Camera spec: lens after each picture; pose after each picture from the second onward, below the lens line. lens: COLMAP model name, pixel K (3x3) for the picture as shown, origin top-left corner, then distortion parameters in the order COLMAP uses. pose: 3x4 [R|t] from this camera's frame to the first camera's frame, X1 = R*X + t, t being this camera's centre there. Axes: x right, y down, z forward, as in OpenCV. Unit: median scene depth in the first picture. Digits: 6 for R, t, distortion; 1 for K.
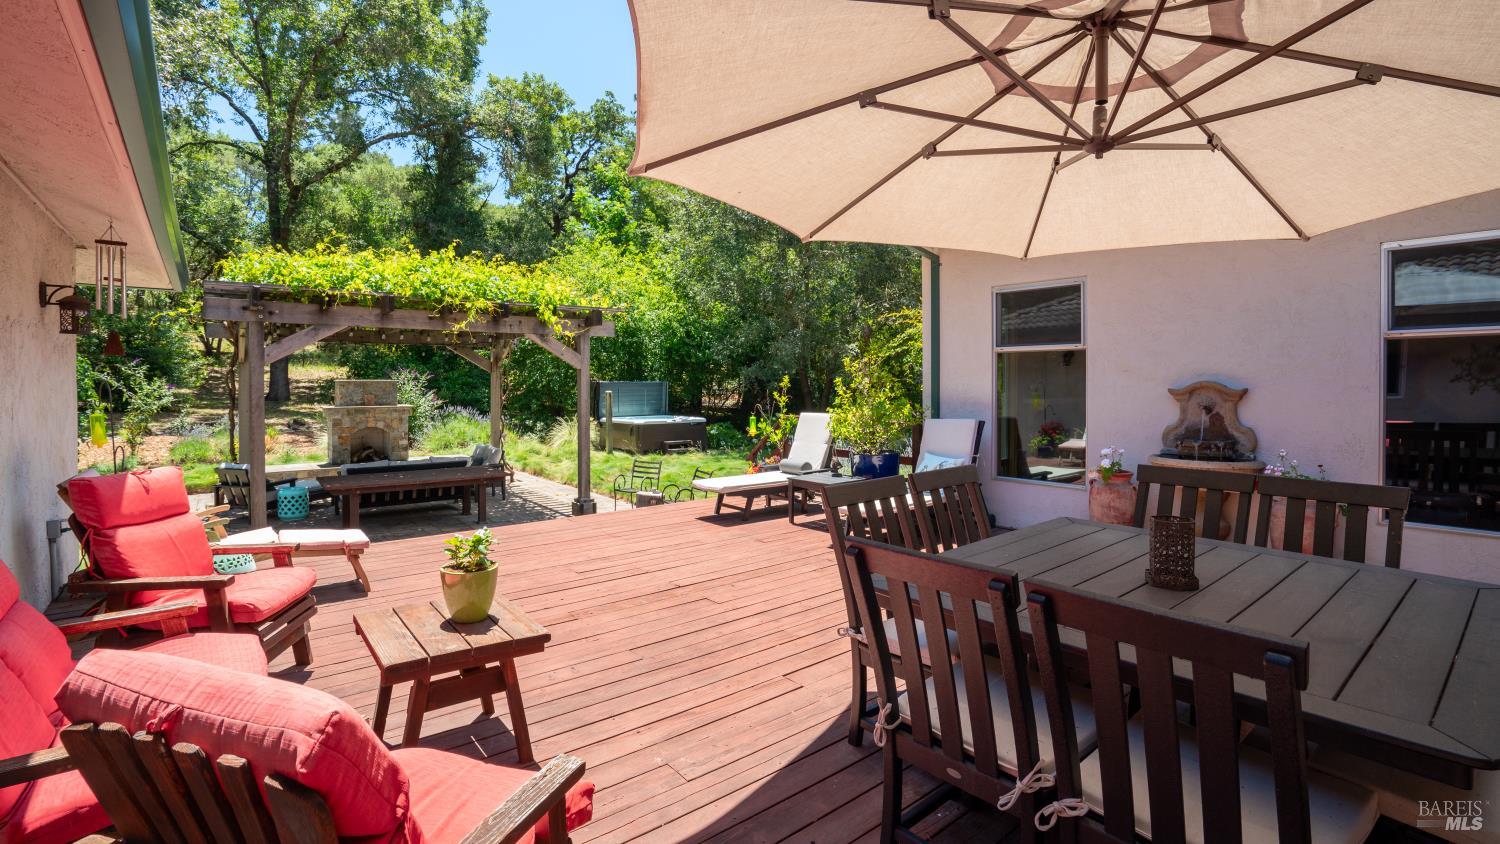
lens RADIAL K [[728.9, 0, 748.9], [0, 728.9, 377.7], [0, 0, 1]] dist [-0.024314, 0.000635]
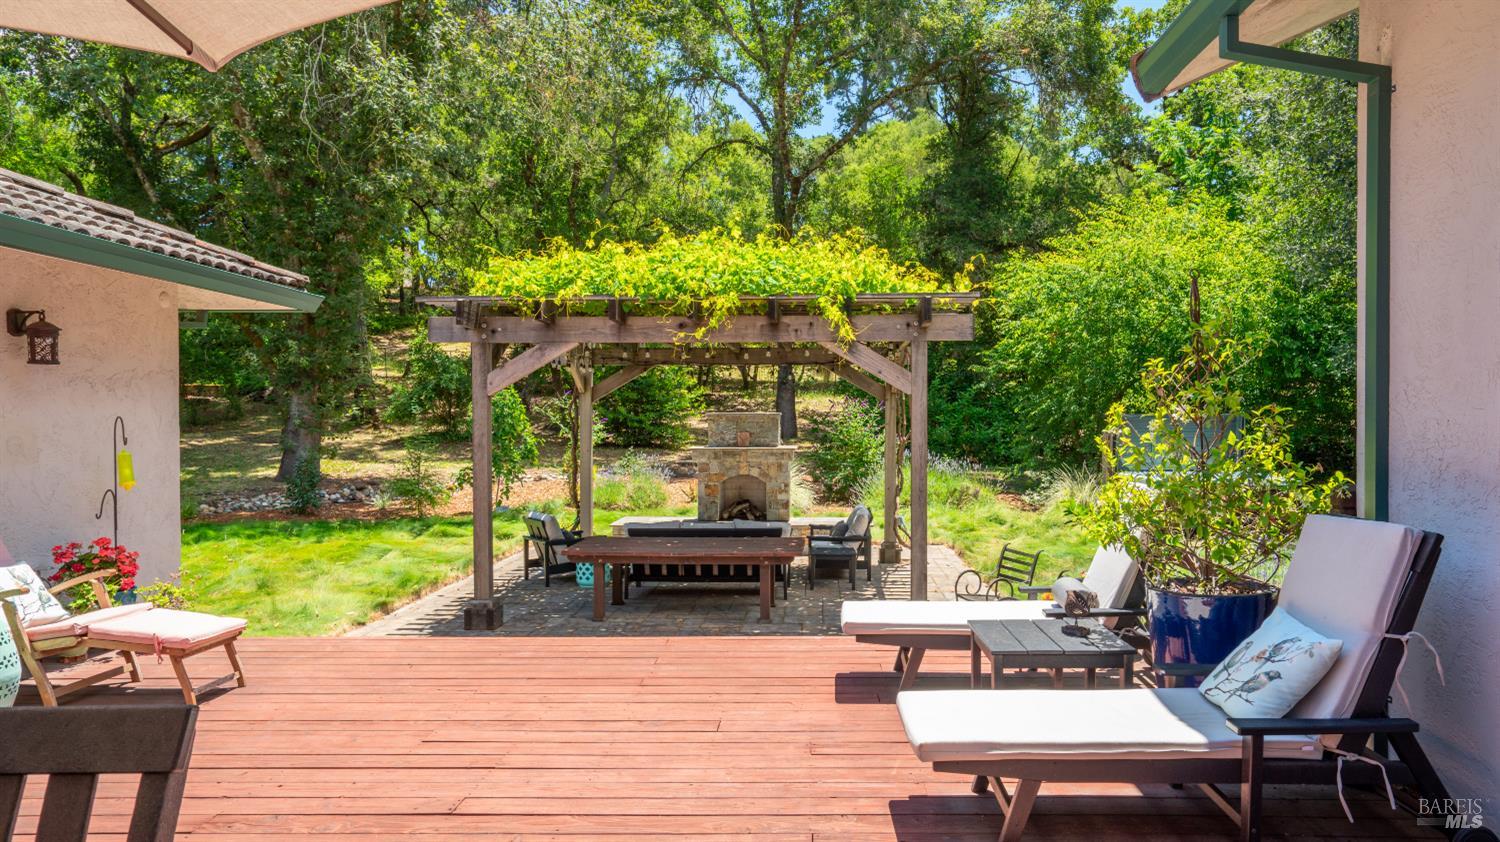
lens RADIAL K [[1002.9, 0, 750.0], [0, 1002.9, 421.0], [0, 0, 1]] dist [-0.043980, 0.000082]
pose [[0.745861, 0.001955, -0.666098, 0.183521], [0.006341, 0.999930, 0.010036, 0.001010], [0.666071, -0.011709, 0.745796, 0.214951]]
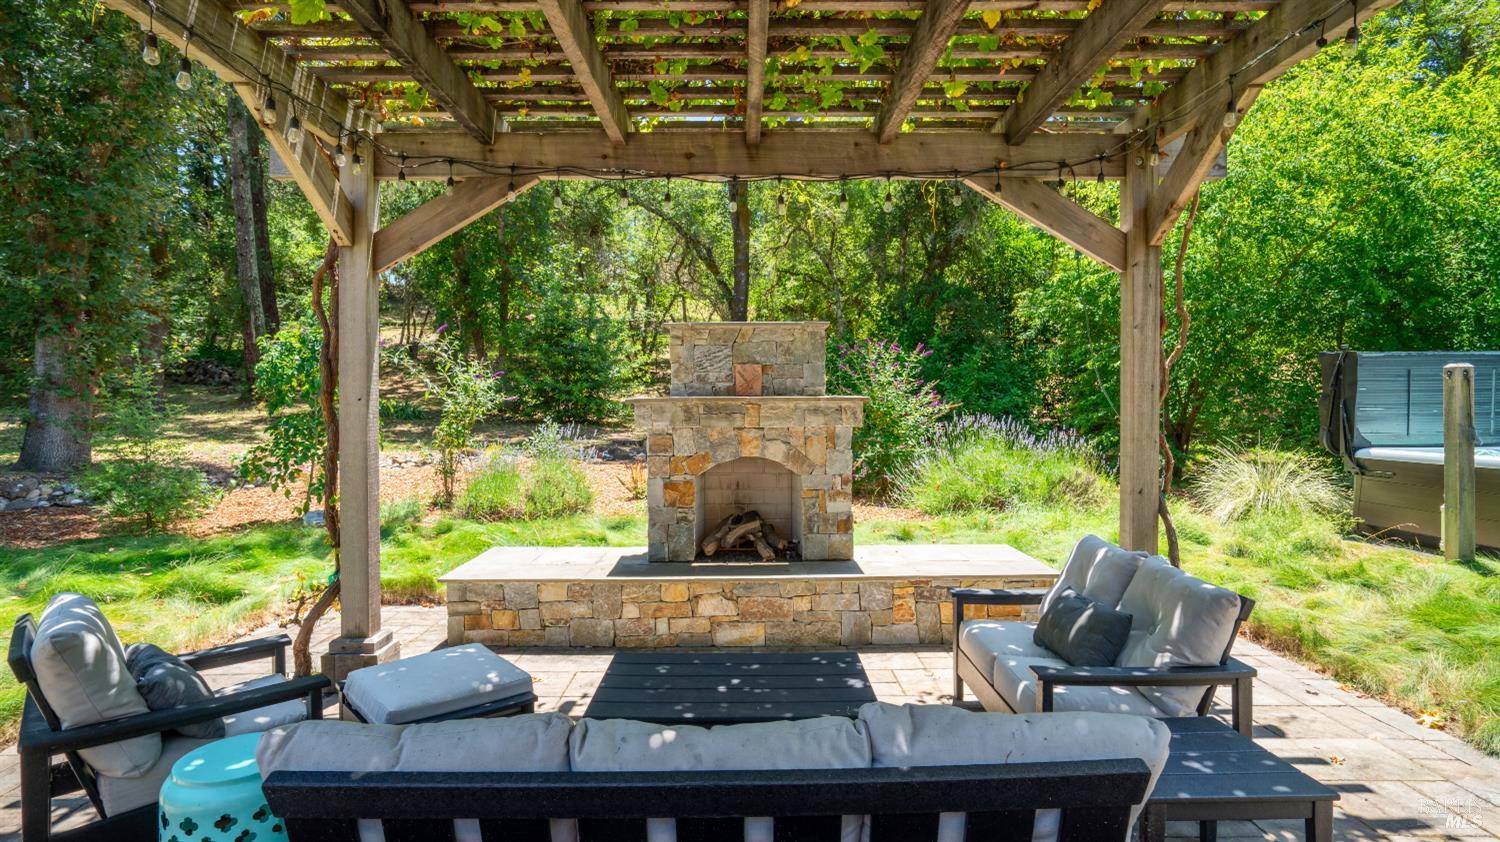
lens RADIAL K [[801.6, 0, 750.0], [0, 801.6, 421.0], [0, 0, 1]] dist [-0.049709, 0.000119]
pose [[0.799425, 0.007845, -0.600715, -0.291838], [0.007031, 0.999724, 0.022412, 0.041775], [0.600725, -0.022140, 0.799149, 0.689549]]
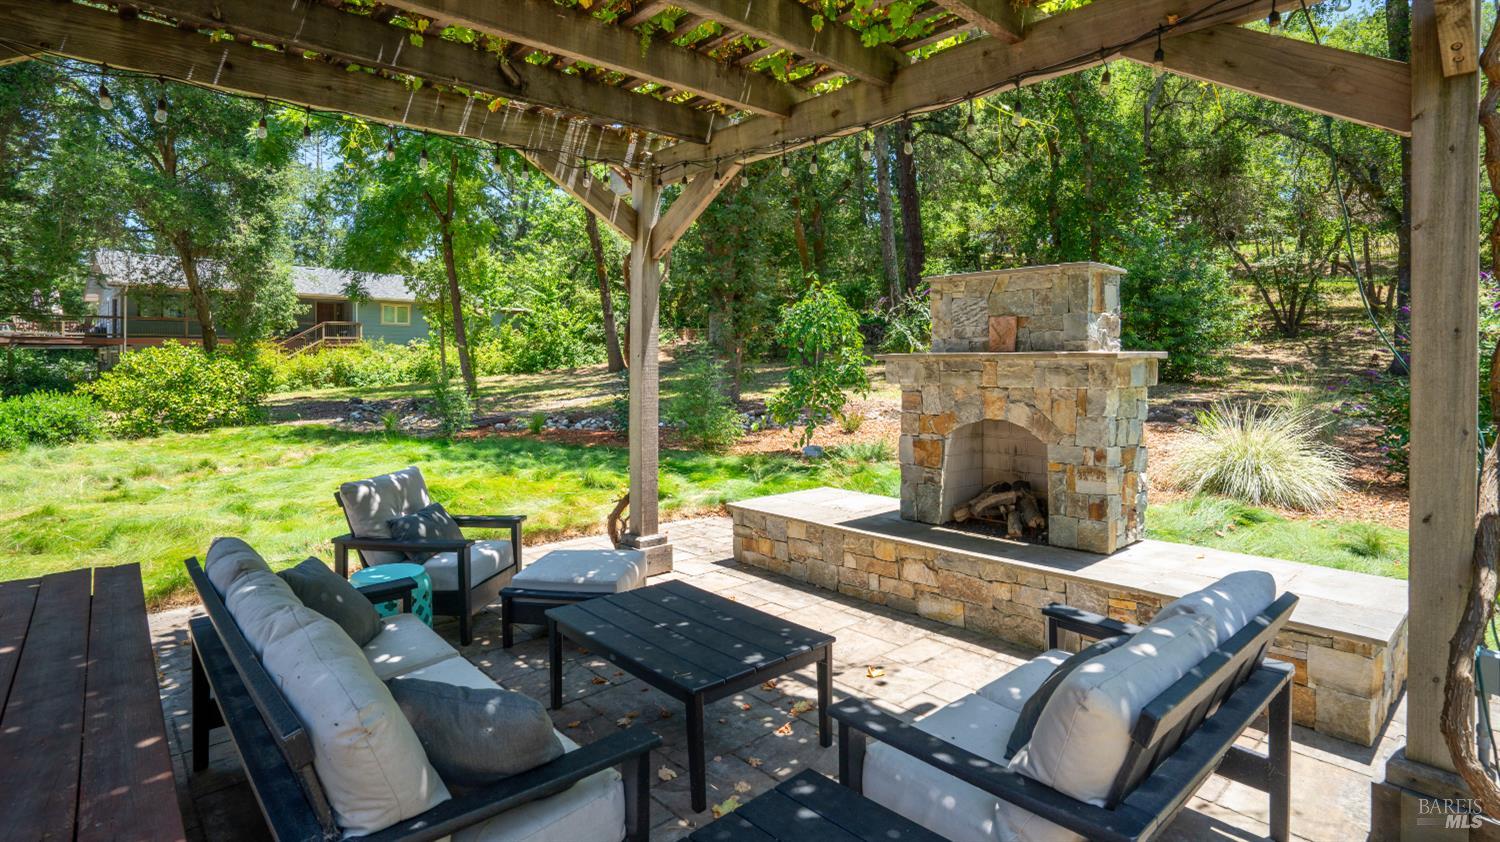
lens RADIAL K [[754.0, 0, 755.1], [0, 754.0, 368.2], [0, 0, 1]] dist [-0.032506, 0.001885]
pose [[0.083902, 0.006110, -0.996455, -0.210308], [0.003453, 0.999973, 0.006422, 0.042967], [0.996468, -0.003980, 0.083878, 0.859938]]
